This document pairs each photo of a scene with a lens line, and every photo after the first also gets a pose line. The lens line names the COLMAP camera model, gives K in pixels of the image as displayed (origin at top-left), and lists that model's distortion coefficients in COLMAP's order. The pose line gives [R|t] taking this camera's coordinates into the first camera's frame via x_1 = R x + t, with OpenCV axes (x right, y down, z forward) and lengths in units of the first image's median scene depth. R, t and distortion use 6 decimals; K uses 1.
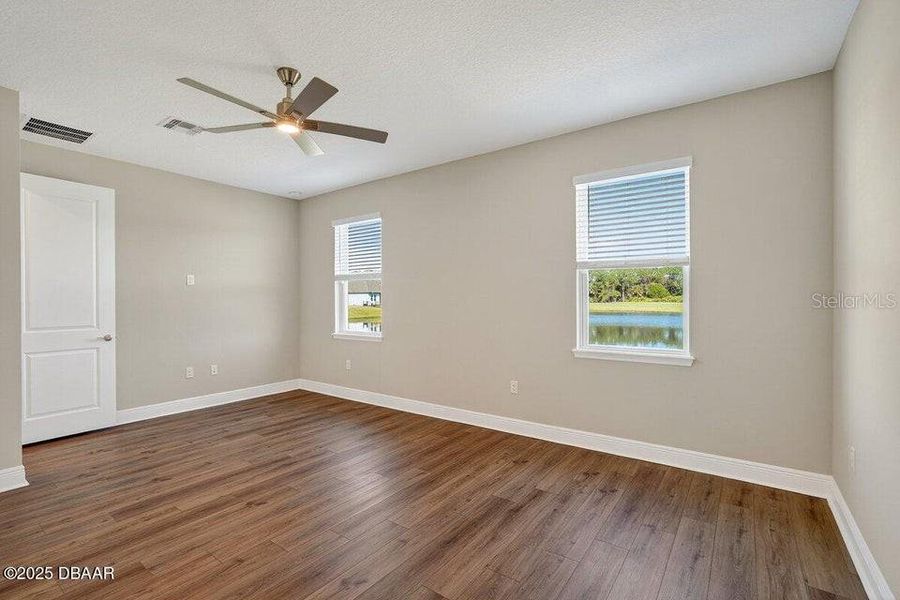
lens RADIAL K [[455.3, 0, 417.1], [0, 455.3, 299.9], [0, 0, 1]] dist [0.000496, 0.000048]
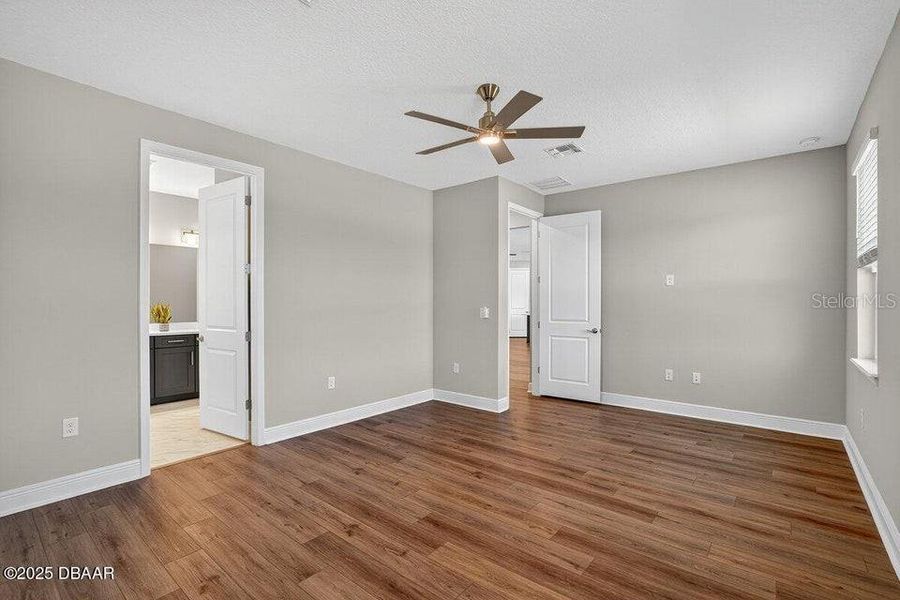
lens RADIAL K [[415.3, 0, 445.9], [0, 415.3, 301.9], [0, 0, 1]] dist [-0.016465, 0.000646]
pose [[-0.064725, 0.003360, -0.997897, 0.594575], [0.001444, 0.999994, 0.003273, -0.000958], [0.997902, -0.001229, -0.064730, 0.823577]]
